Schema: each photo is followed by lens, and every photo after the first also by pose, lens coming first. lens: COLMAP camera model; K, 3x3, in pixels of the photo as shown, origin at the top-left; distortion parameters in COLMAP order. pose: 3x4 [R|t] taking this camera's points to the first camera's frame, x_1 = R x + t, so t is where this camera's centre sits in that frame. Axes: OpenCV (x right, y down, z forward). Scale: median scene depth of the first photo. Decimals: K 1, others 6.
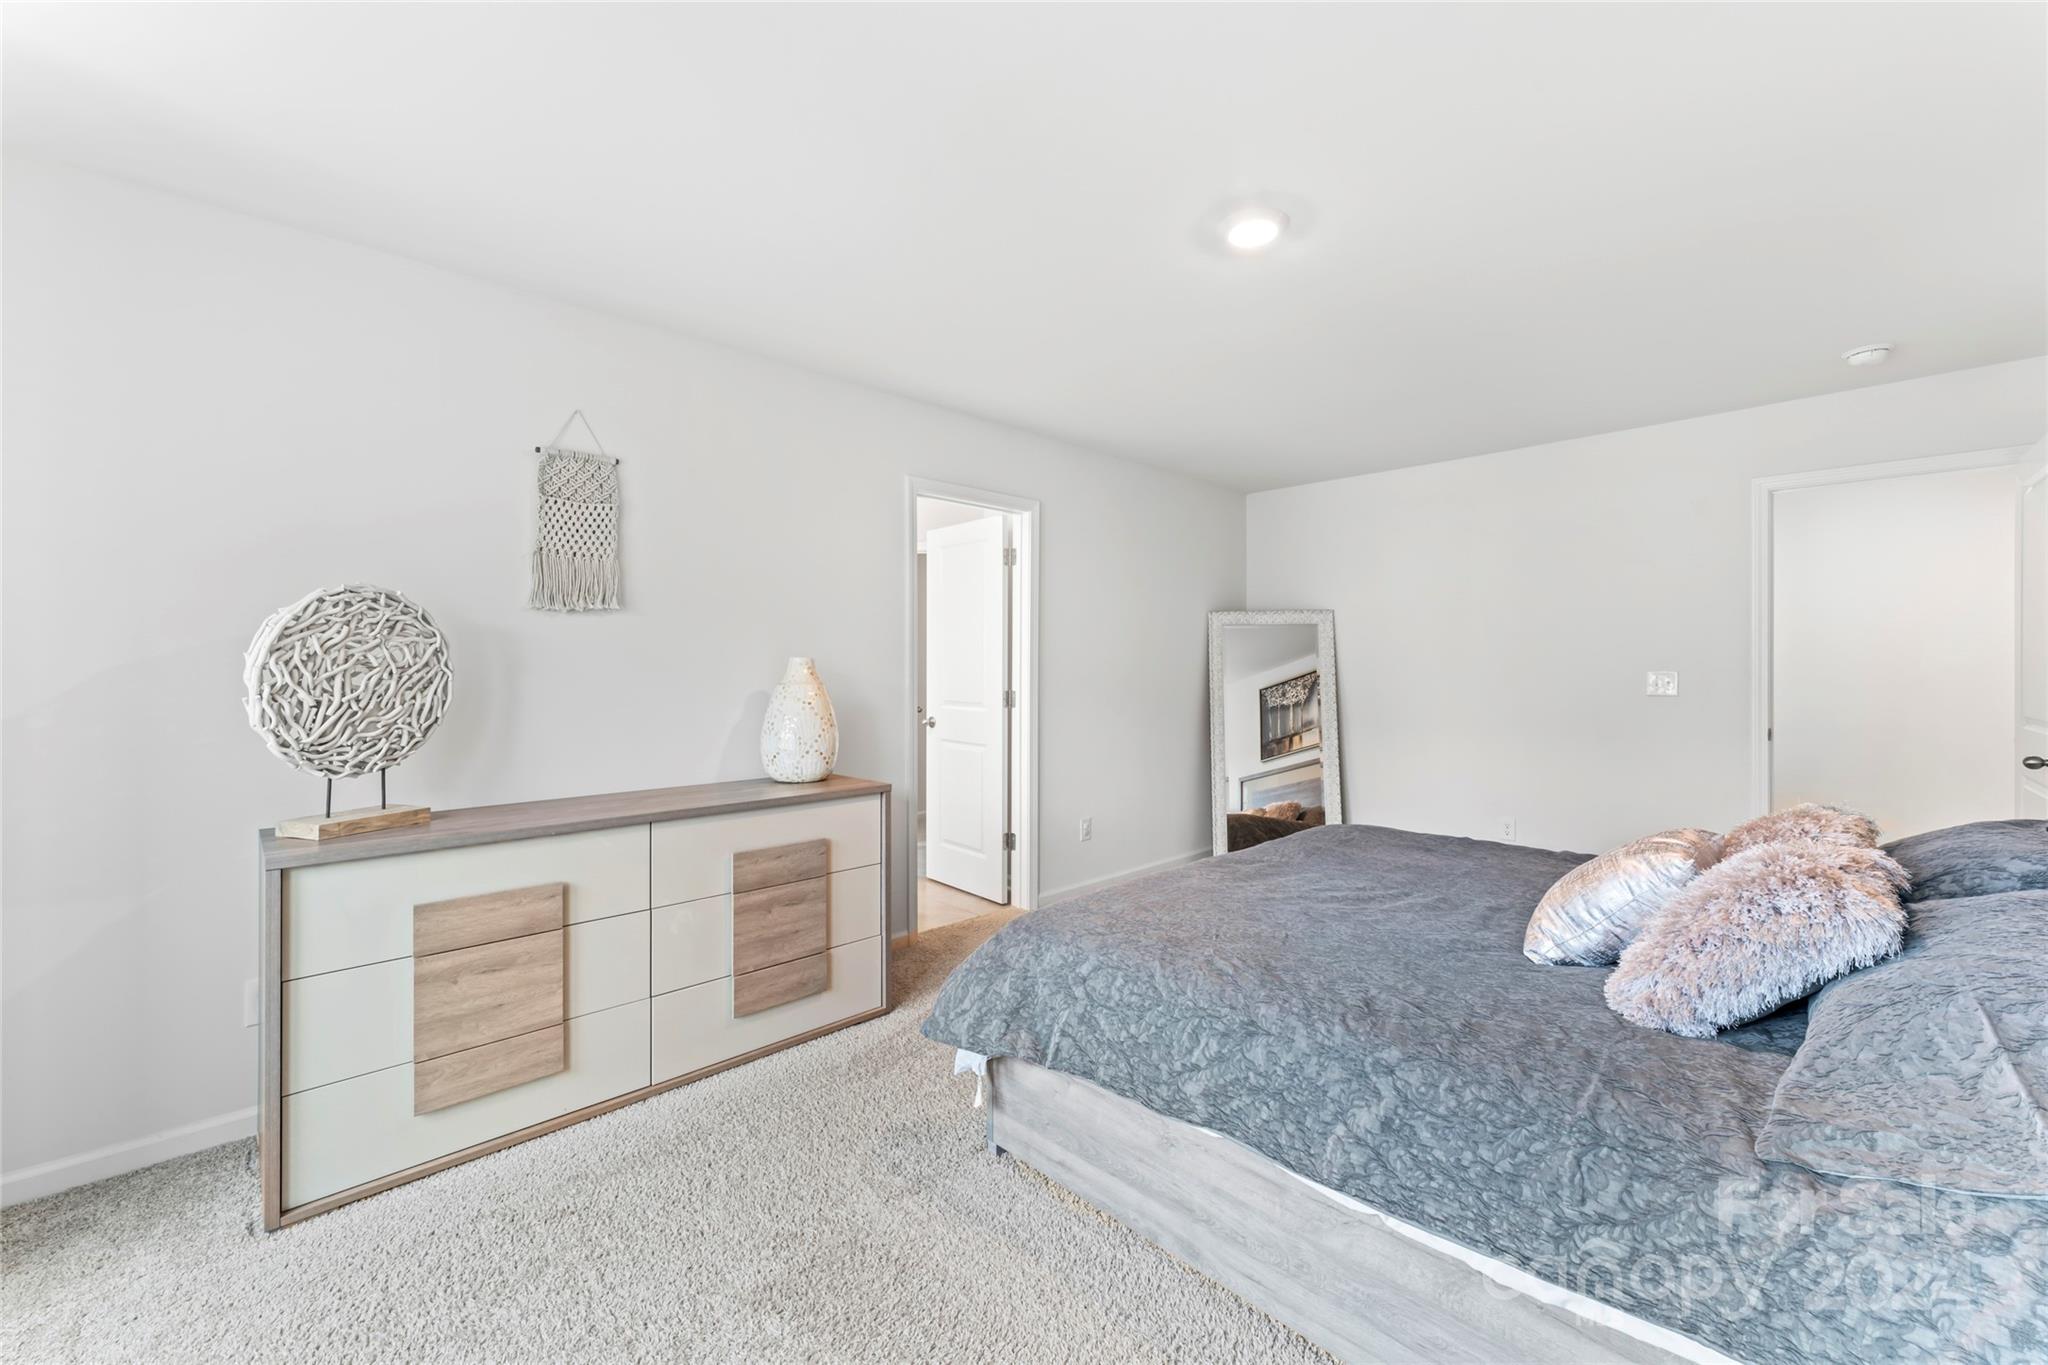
lens RADIAL K [[813.1, 0, 1012.4], [0, 813.1, 667.6], [0, 0, 1]] dist [0.000148, 0.001007]
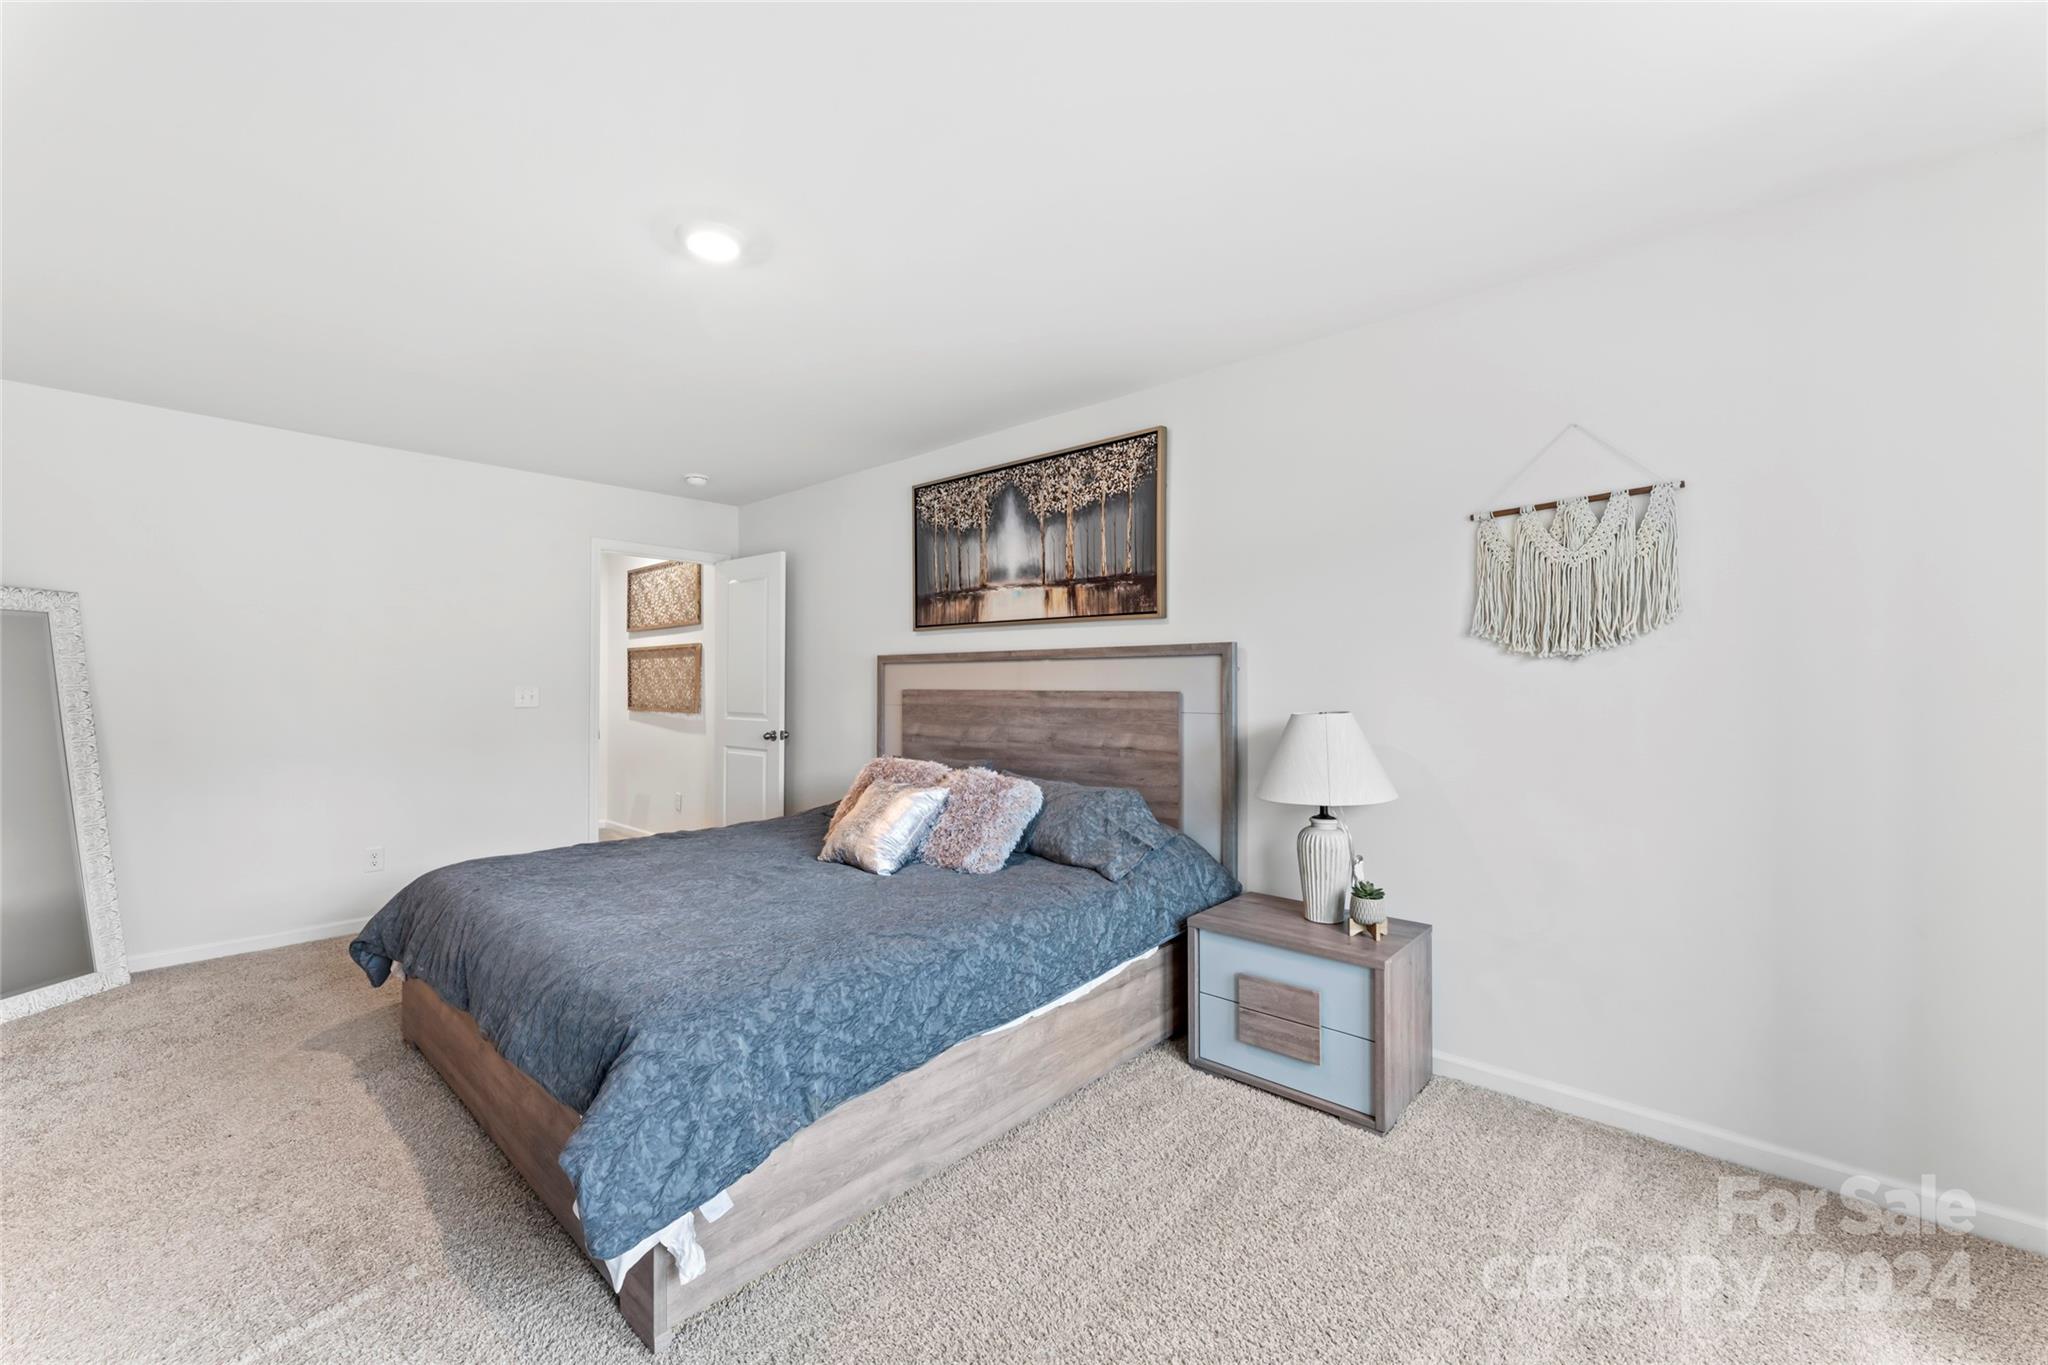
lens RADIAL K [[813.1, 0, 1013.2], [0, 813.1, 680.5], [0, 0, 1]] dist [0.000148, 0.001007]
pose [[-0.064469, 0.008896, 0.997880, -0.751115], [-0.003833, 0.999951, -0.009162, 0.005360], [-0.997912, -0.004415, -0.064431, 0.714349]]
